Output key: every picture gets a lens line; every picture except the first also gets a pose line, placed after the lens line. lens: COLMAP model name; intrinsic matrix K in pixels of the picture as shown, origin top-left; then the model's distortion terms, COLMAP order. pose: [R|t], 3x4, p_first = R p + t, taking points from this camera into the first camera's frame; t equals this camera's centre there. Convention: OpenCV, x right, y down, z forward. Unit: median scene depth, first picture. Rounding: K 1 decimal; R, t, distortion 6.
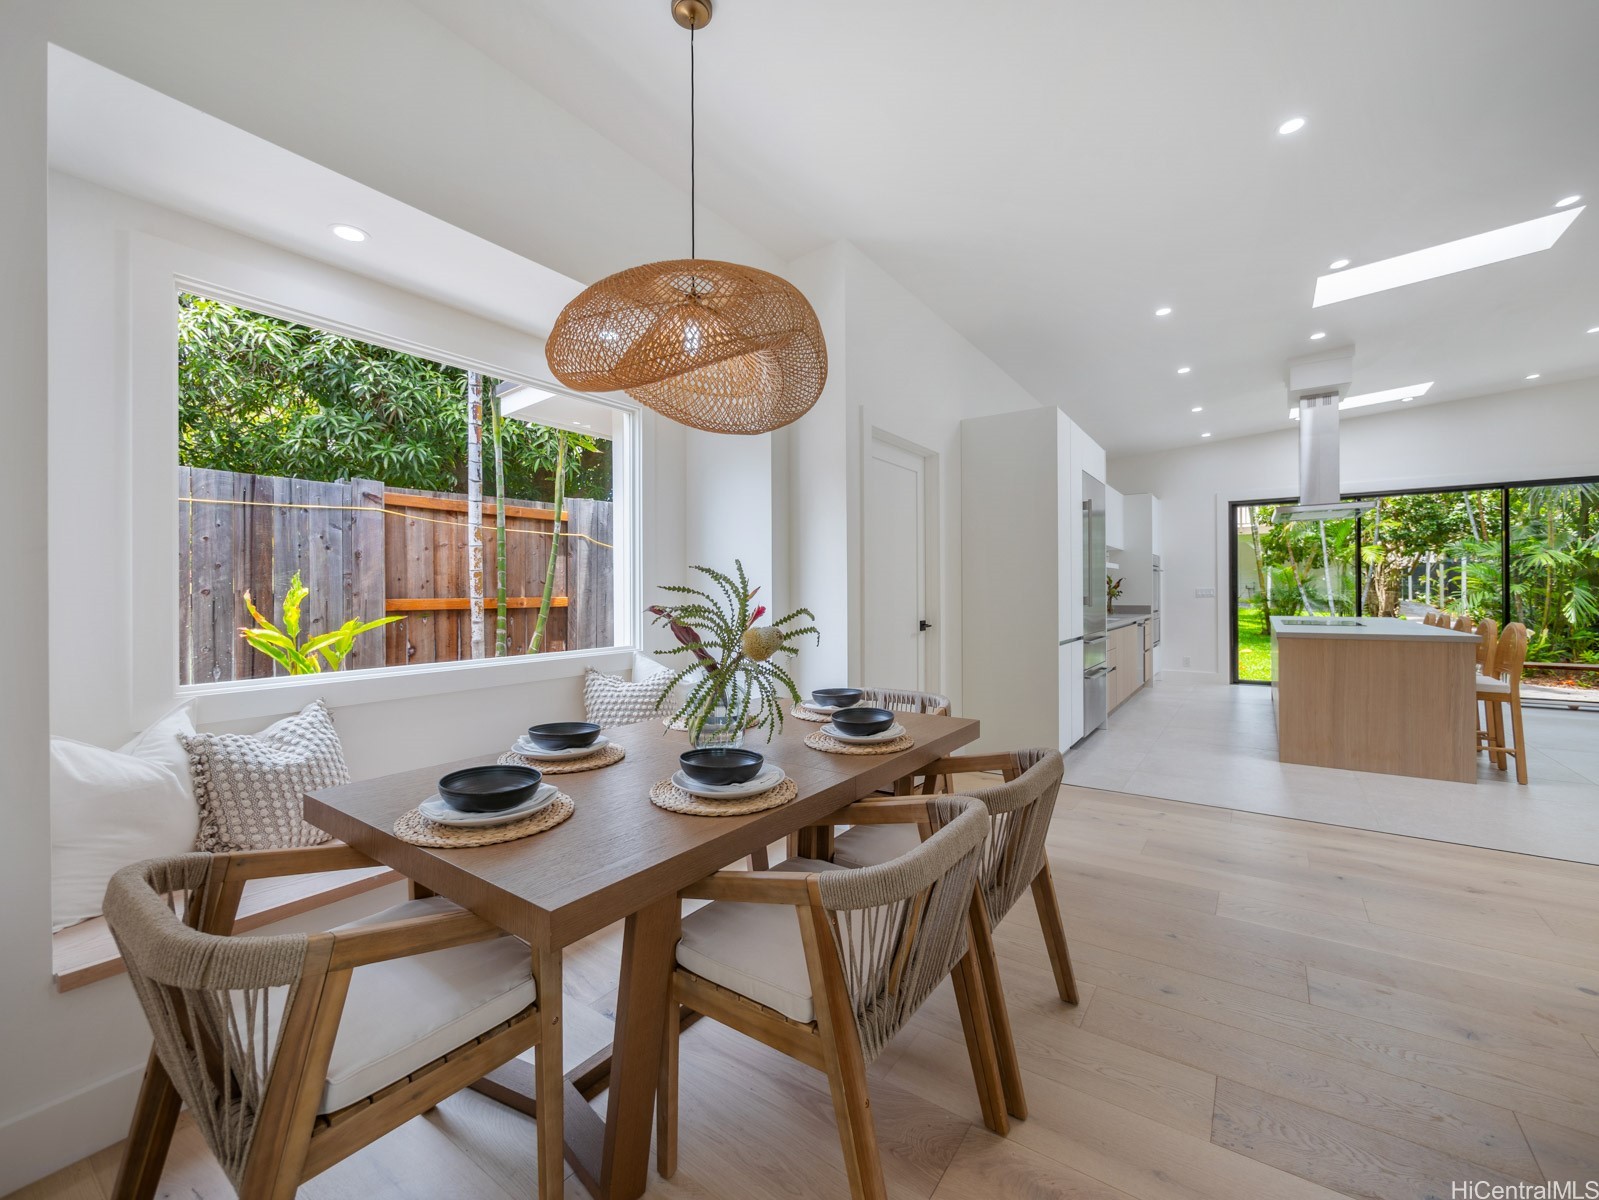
lens RADIAL K [[659.9, 0, 799.5], [0, 659.9, 600.0], [0, 0, 1]] dist [-0.017966, 0.000318]
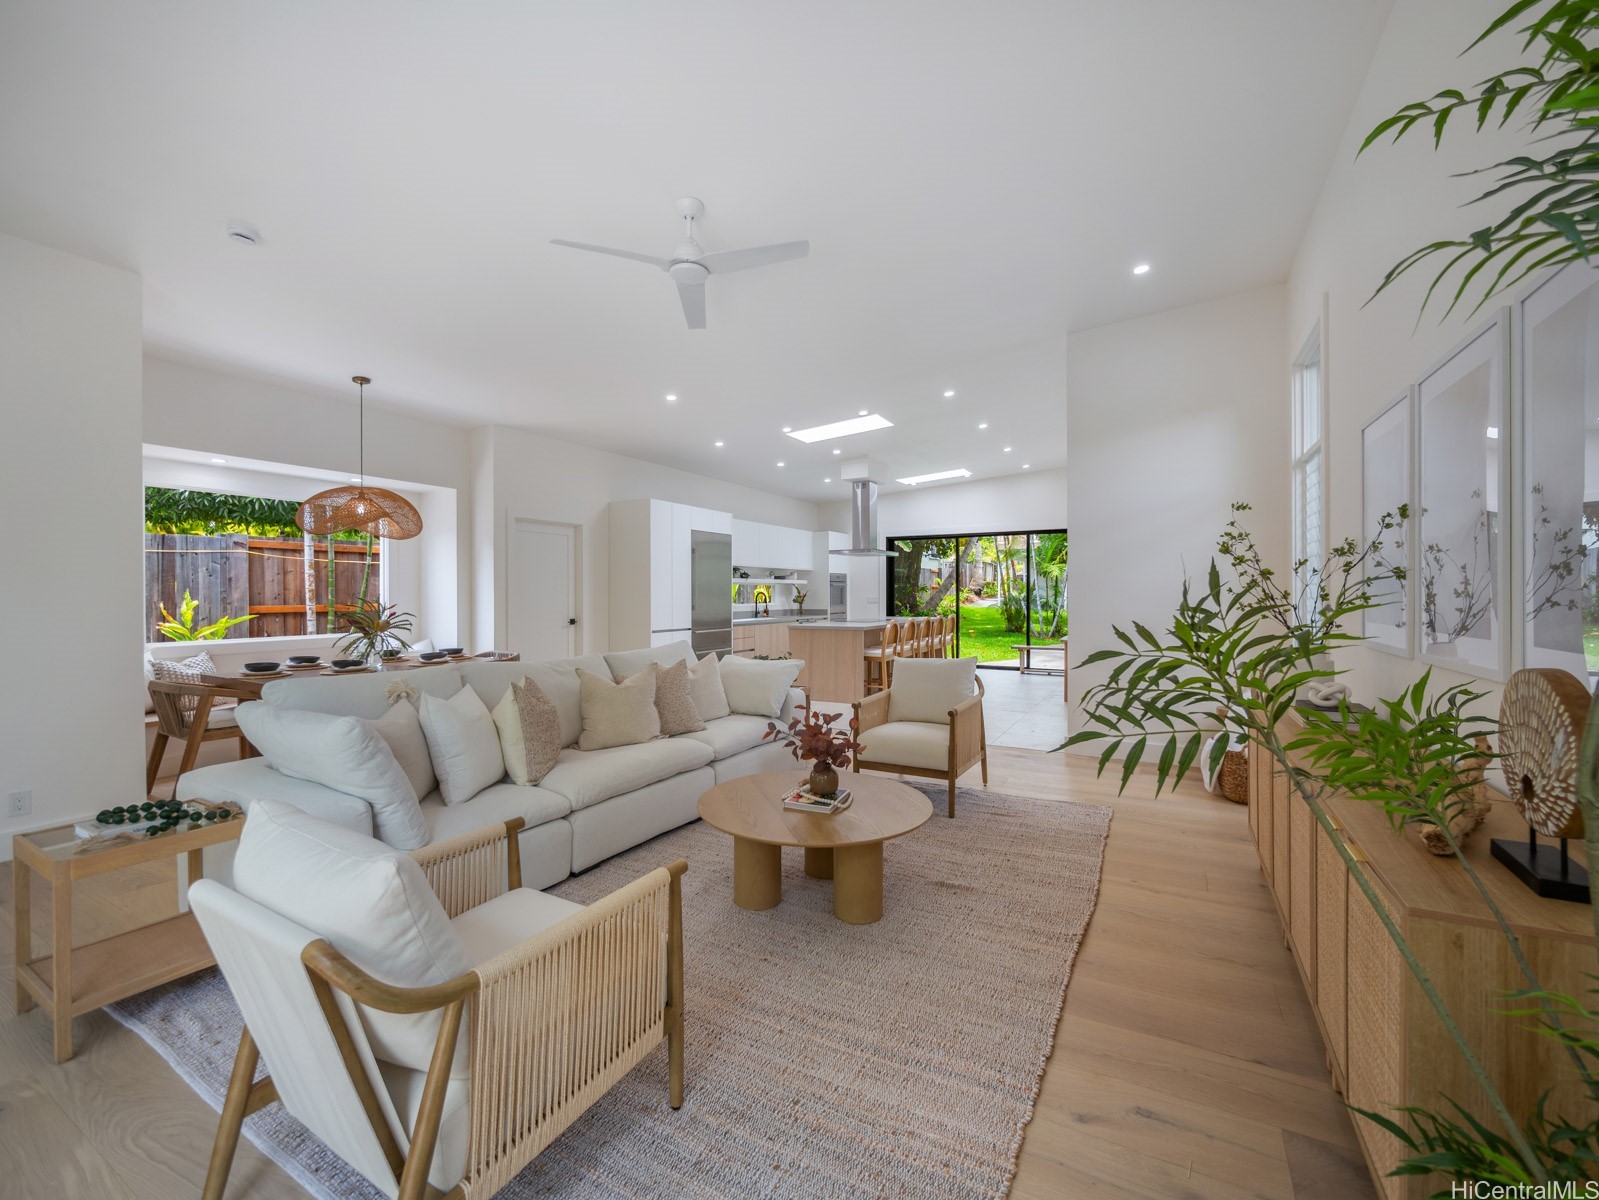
lens RADIAL K [[659.9, 0, 799.5], [0, 659.9, 600.0], [0, 0, 1]] dist [-0.017966, 0.000318]
pose [[0.993951, 0.002382, 0.109802, 0.558403], [-0.002001, 0.999992, -0.003578, -0.013457], [-0.109810, 0.003336, 0.993947, -0.770944]]
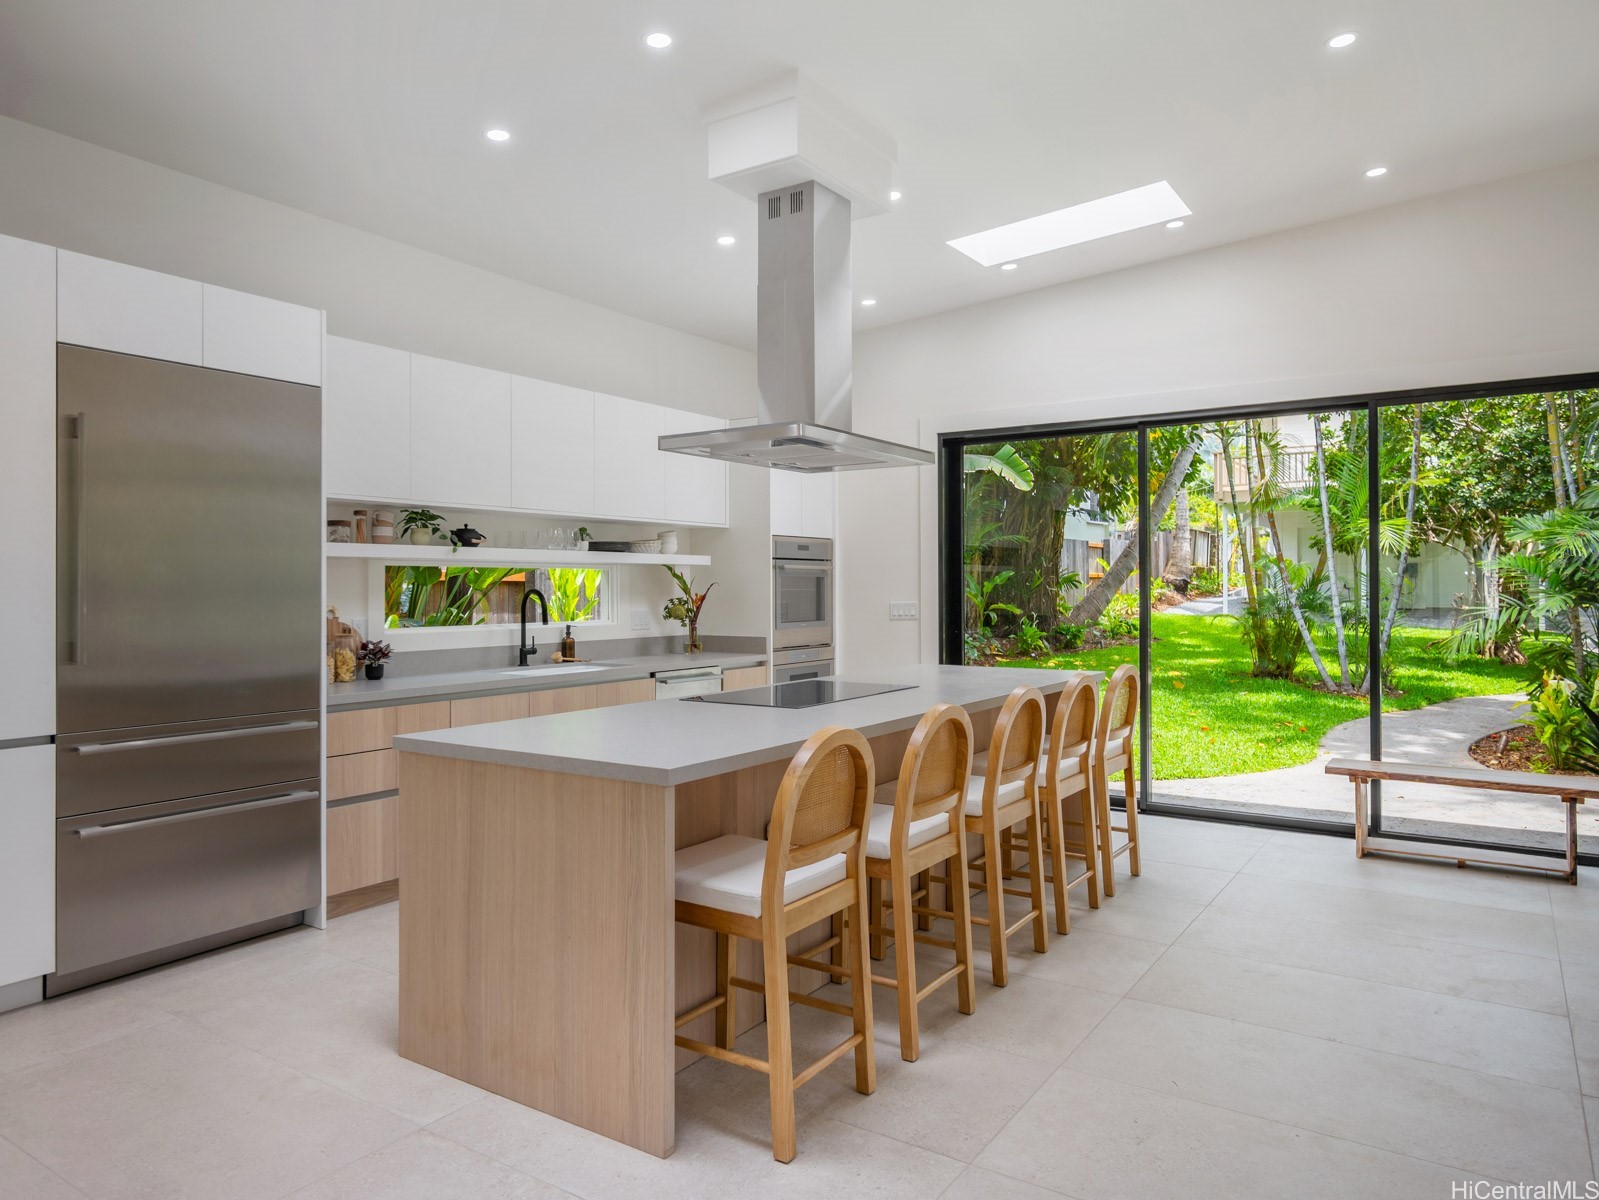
lens RADIAL K [[1044.2, 0, 799.5], [0, 1044.2, 600.0], [0, 0, 1]] dist [0.002627, 0.000523]
pose [[0.999568, -0.001817, 0.029339, 0.954991], [0.001927, 0.999991, -0.003741, -0.032126], [-0.029331, 0.003796, 0.999563, 0.339932]]
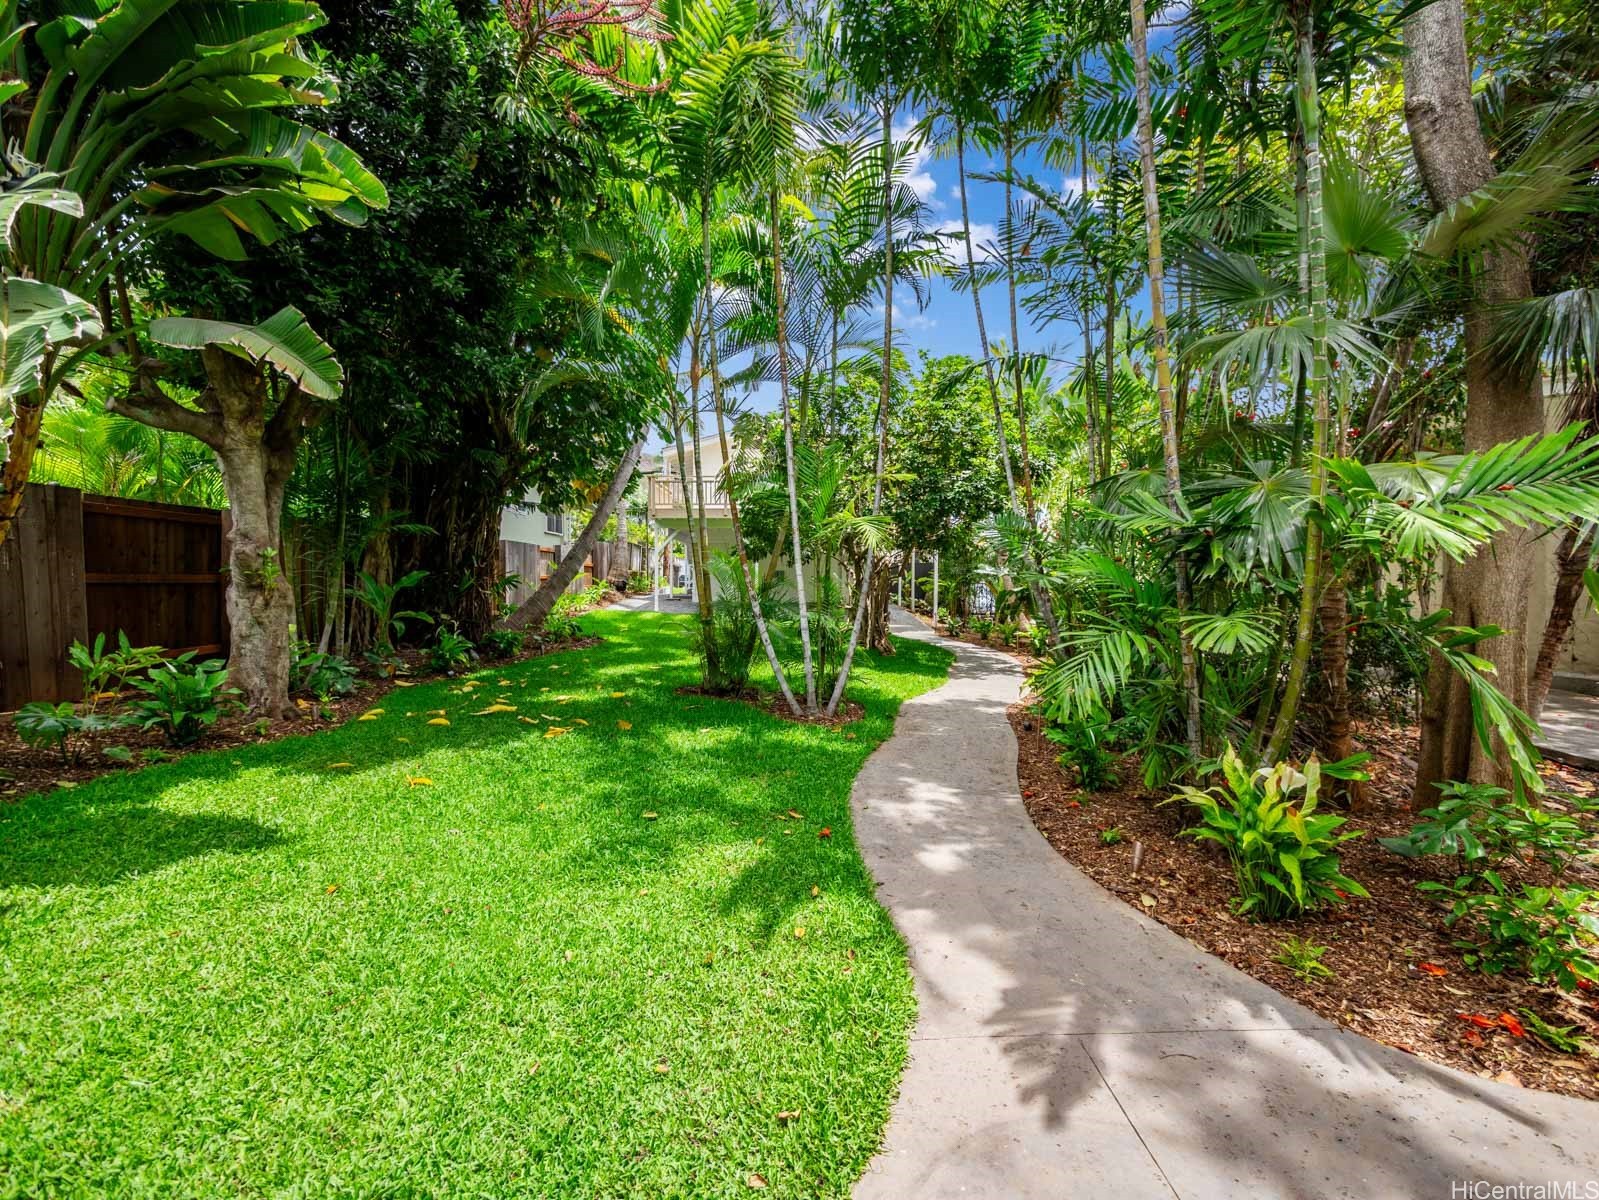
lens RADIAL K [[659.9, 0, 799.5], [0, 659.9, 600.0], [0, 0, 1]] dist [-0.017966, 0.000318]
pose [[0.797488, -0.009905, 0.603253, 1.515469], [0.005593, 0.999944, 0.009025, -0.070005], [-0.603309, -0.003824, 0.797499, 1.797441]]
